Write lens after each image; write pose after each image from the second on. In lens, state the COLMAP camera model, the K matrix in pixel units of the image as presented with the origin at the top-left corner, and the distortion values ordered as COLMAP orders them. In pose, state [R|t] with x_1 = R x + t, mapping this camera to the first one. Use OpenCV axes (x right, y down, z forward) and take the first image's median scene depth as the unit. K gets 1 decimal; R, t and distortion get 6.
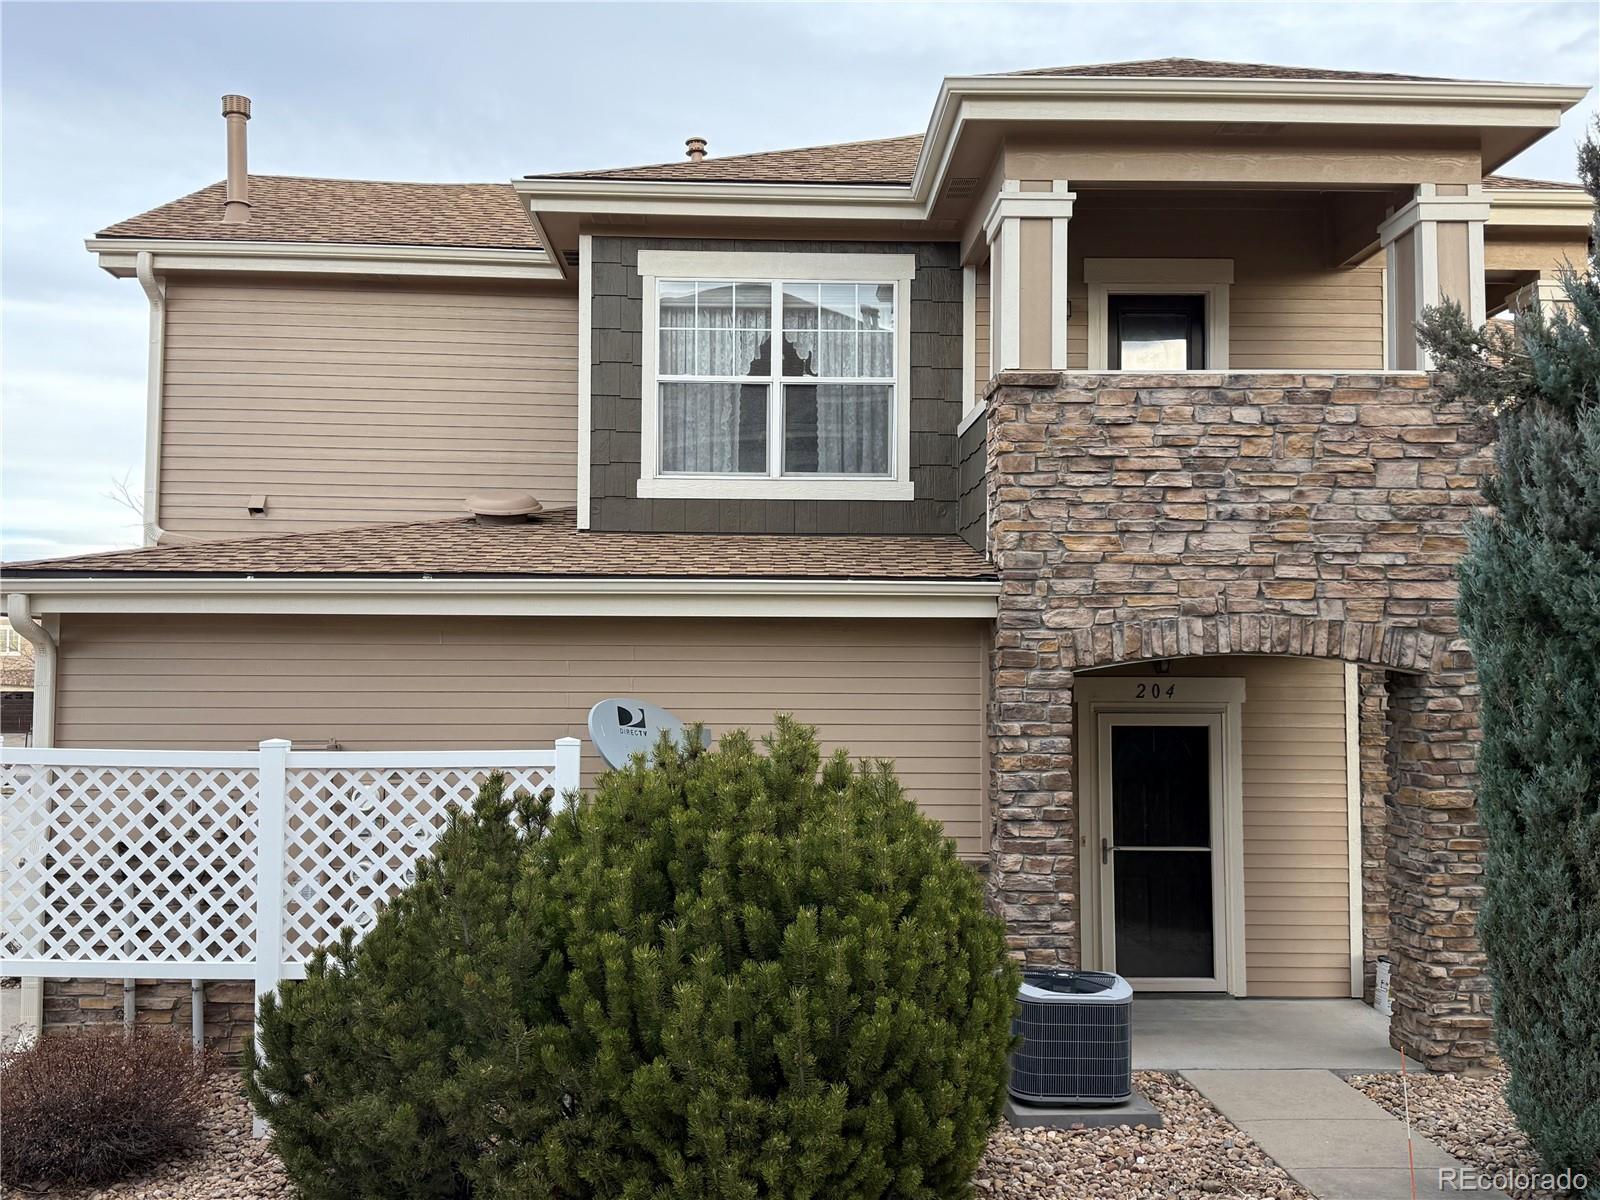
lens RADIAL K [[1458.3, 0, 800.0], [0, 1458.3, 600.0], [0, 0, 1]] dist [0.203957, -0.458026]
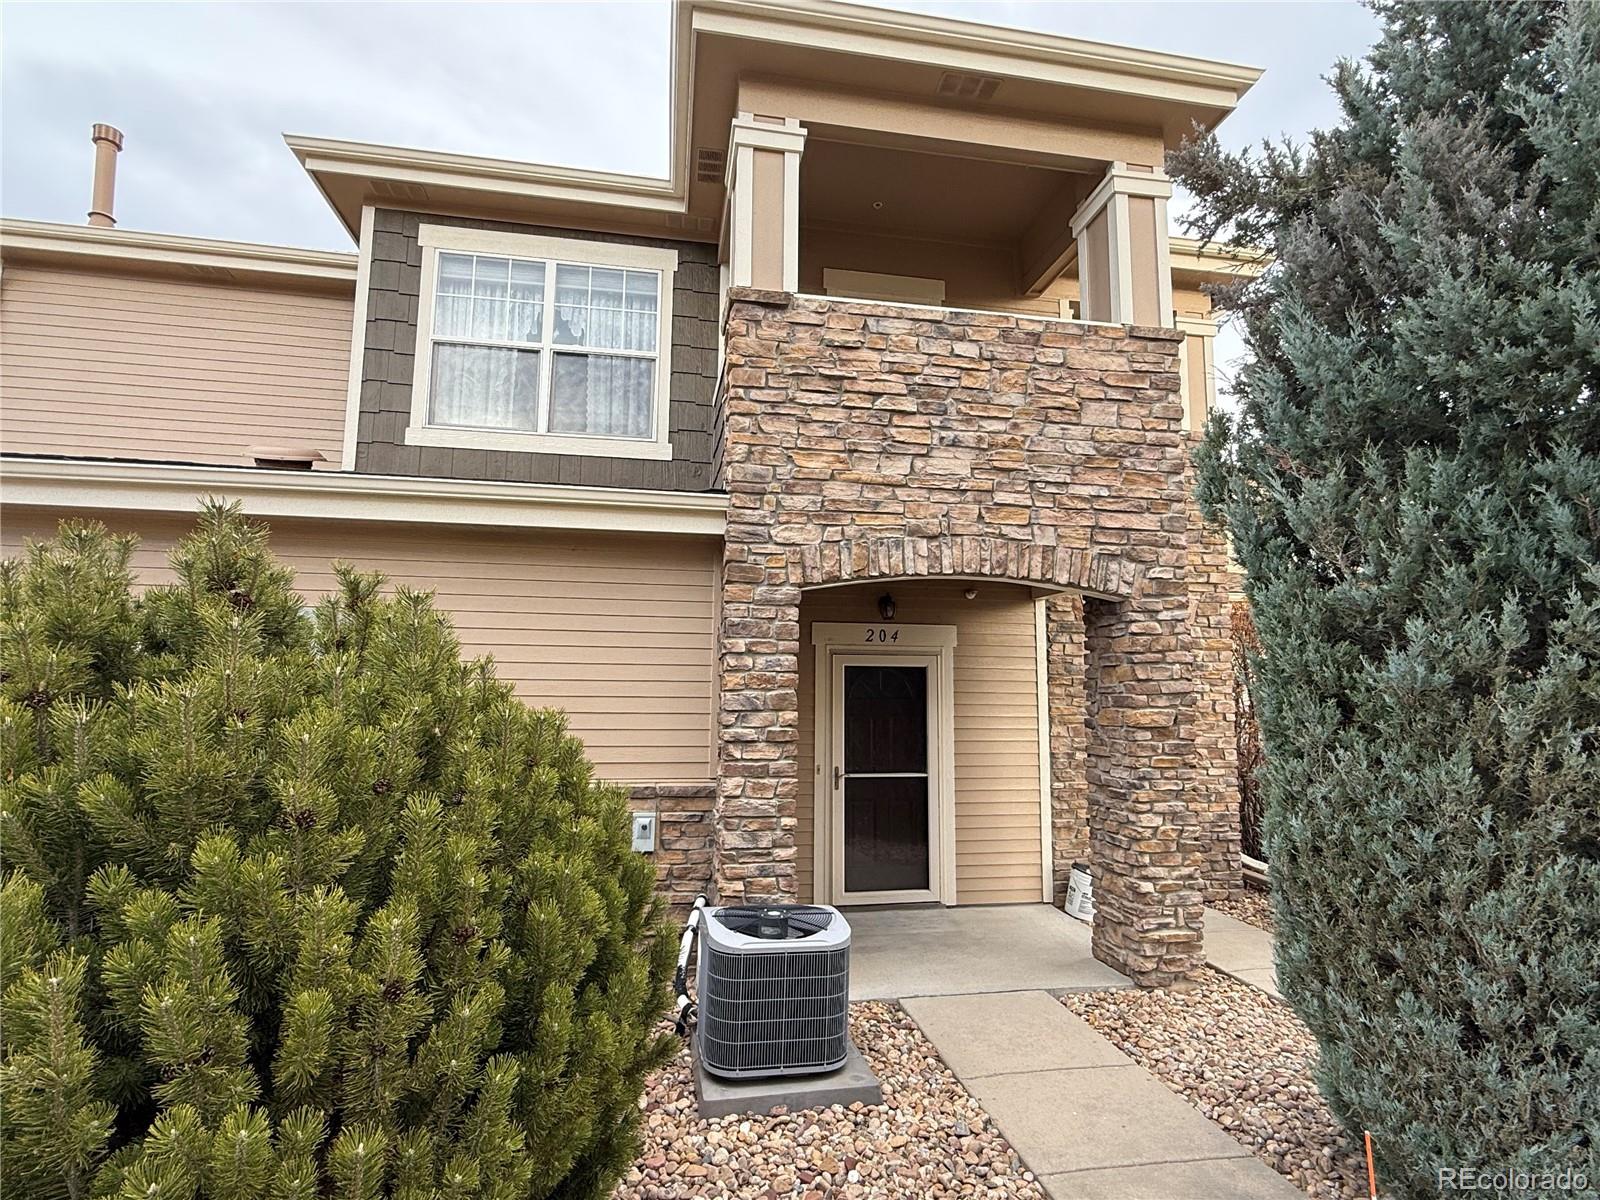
lens RADIAL K [[802.6, 0, 800.0], [0, 802.6, 600.0], [0, 0, 1]] dist [0.000164, -0.000431]
pose [[0.991088, 0.020464, 0.131625, 0.114546], [-0.011540, 0.997604, -0.068209, 0.092065], [-0.132706, 0.066082, 0.988950, 0.469505]]
